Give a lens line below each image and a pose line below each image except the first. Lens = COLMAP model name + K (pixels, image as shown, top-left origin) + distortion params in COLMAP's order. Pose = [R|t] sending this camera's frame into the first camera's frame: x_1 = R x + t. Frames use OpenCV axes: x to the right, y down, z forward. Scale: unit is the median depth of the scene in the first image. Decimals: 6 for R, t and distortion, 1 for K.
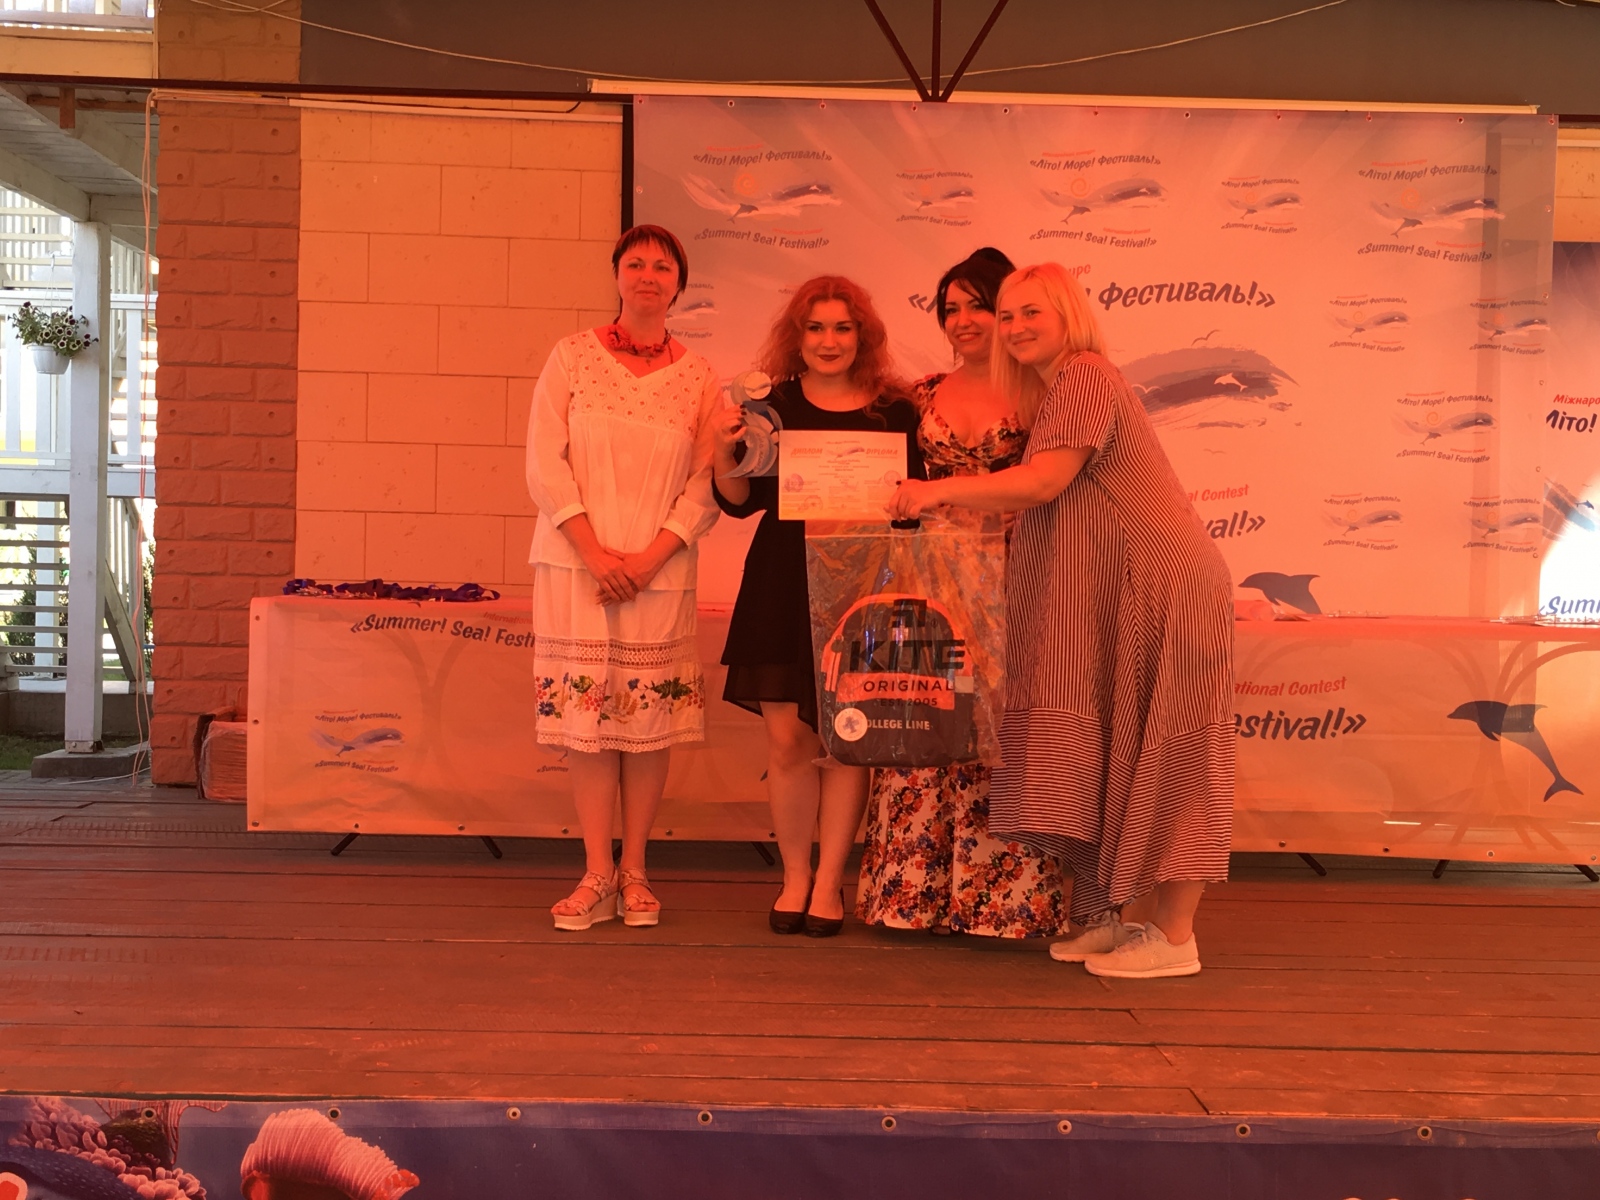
lens RADIAL K [[2046.2, 0, 800.0], [0, 2046.2, 600.0], [0, 0, 1]] dist [0.049733, 0.015634]
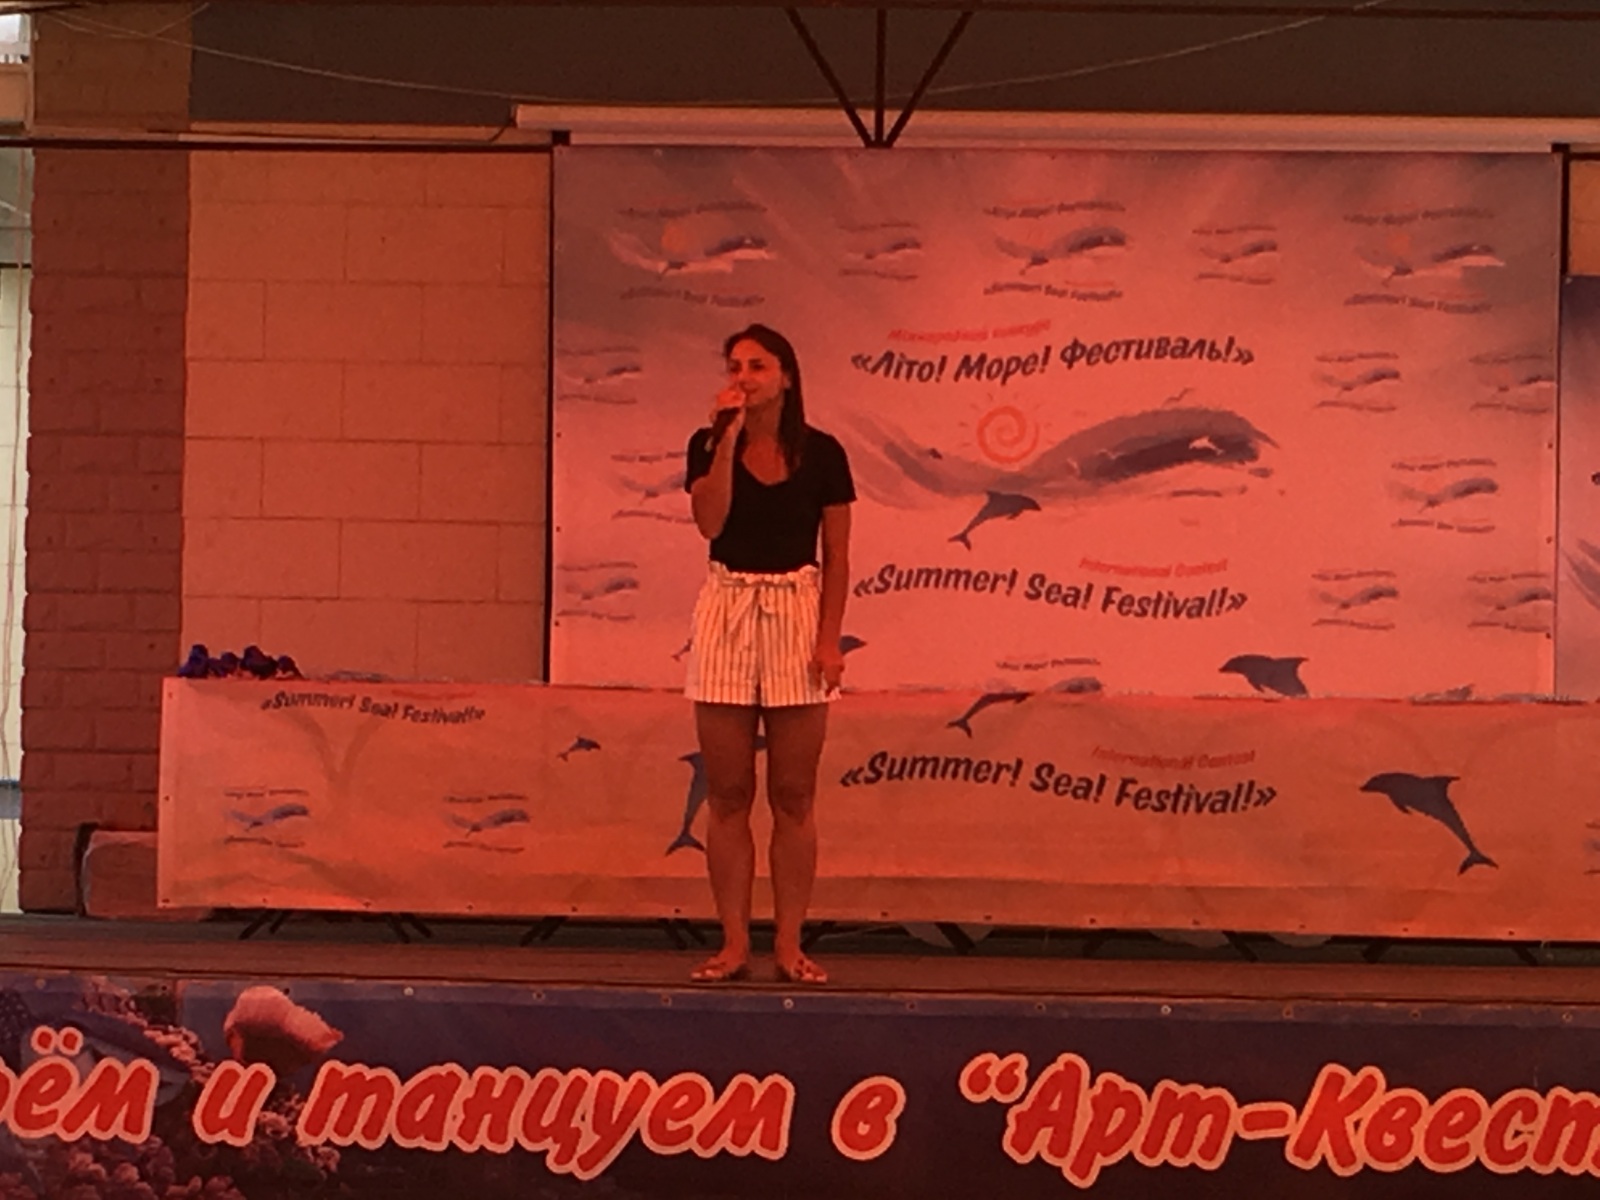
lens RADIAL K [[5597.6, 0, 800.0], [0, 5597.6, 600.0], [0, 0, 1]] dist [0.050370, 0.279736]
pose [[0.996446, -0.006986, -0.083939, 0.240110], [0.002557, 0.998604, -0.052750, 0.093036], [0.084190, 0.052348, 0.995074, -1.494452]]
